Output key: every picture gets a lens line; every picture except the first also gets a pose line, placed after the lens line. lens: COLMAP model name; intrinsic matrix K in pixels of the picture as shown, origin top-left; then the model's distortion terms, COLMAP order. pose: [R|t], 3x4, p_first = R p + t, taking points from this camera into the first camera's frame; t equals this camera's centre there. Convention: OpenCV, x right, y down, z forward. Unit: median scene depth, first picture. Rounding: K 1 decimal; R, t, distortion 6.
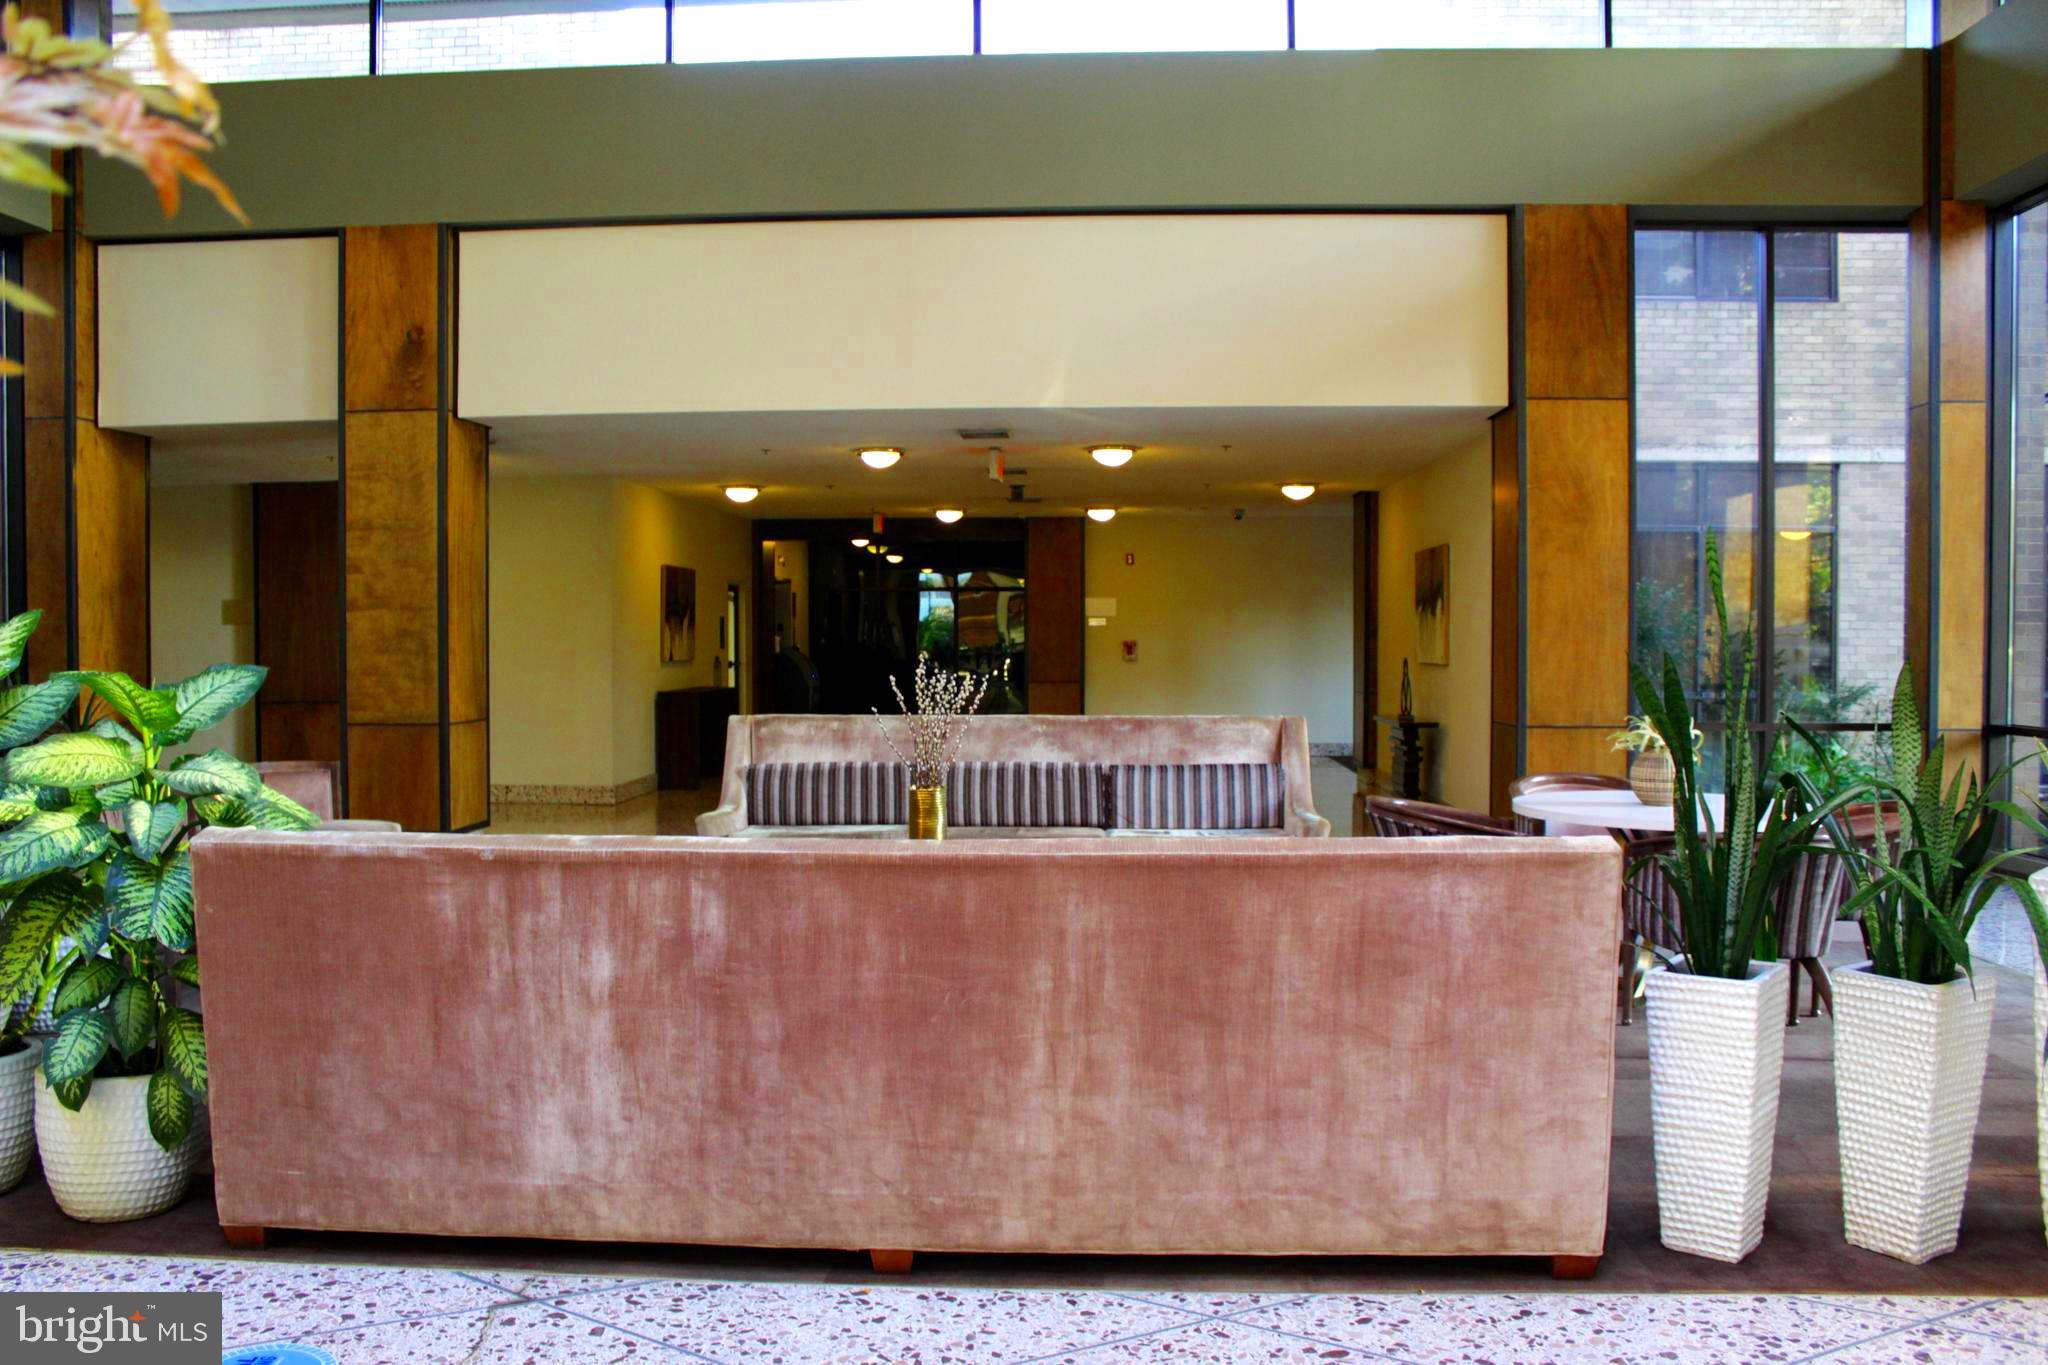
lens RADIAL K [[1694.9, 0, 995.7], [0, 1694.9, 688.4], [0, 0, 1]] dist [-0.160733, 0.149950]
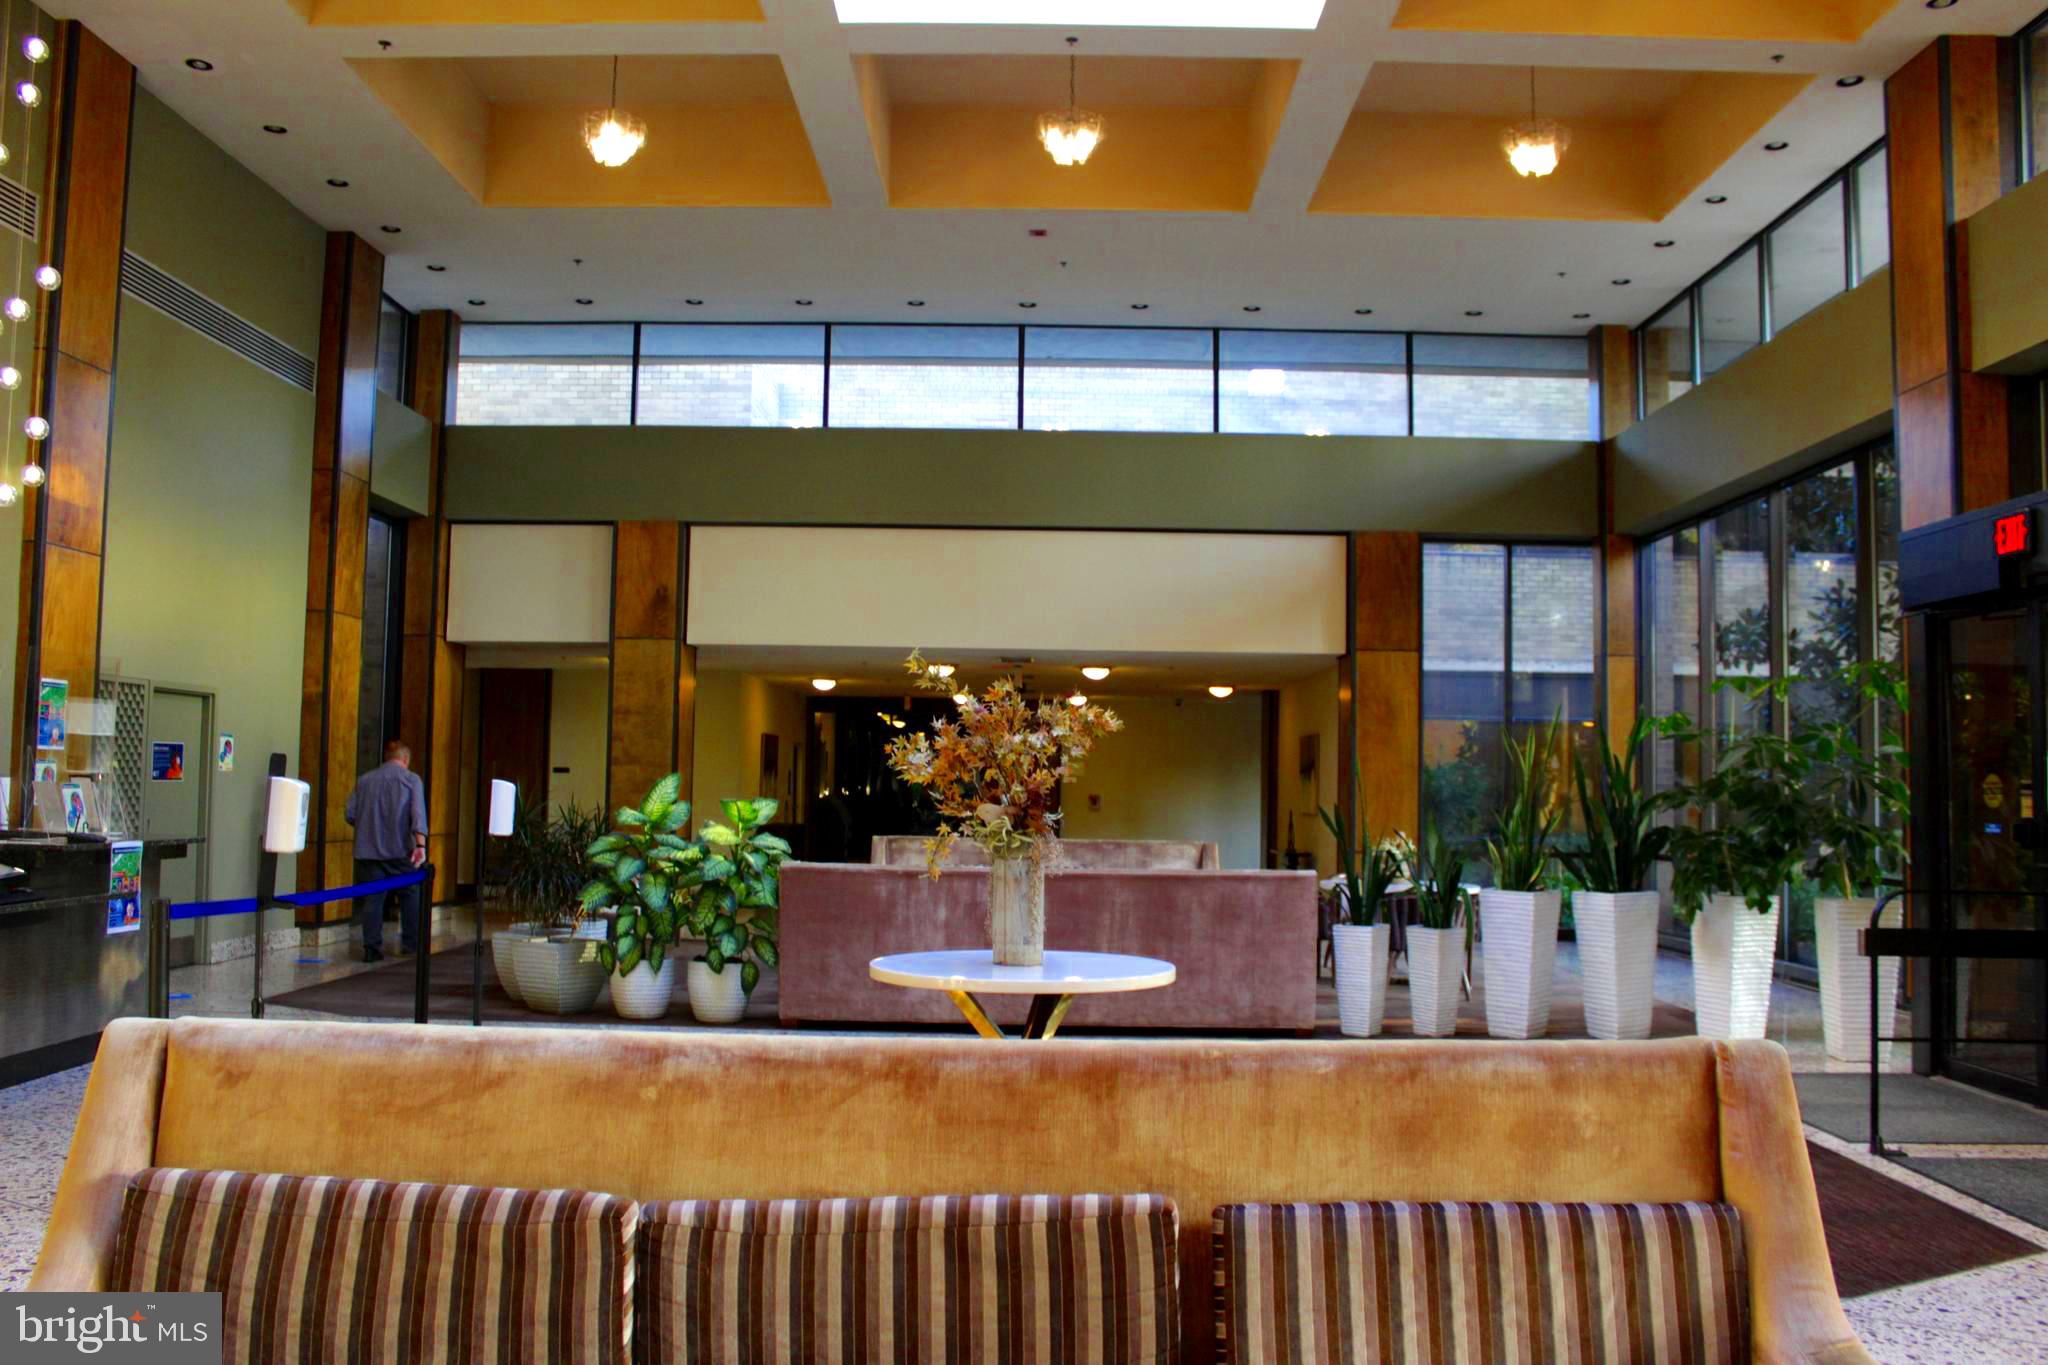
lens RADIAL K [[1694.9, 0, 995.7], [0, 1694.9, 688.4], [0, 0, 1]] dist [-0.160733, 0.149950]
pose [[0.999140, 0.021495, 0.035471, -0.091788], [-0.018254, 0.995840, -0.089272, 0.016747], [-0.037242, 0.088548, 0.995375, -0.626078]]
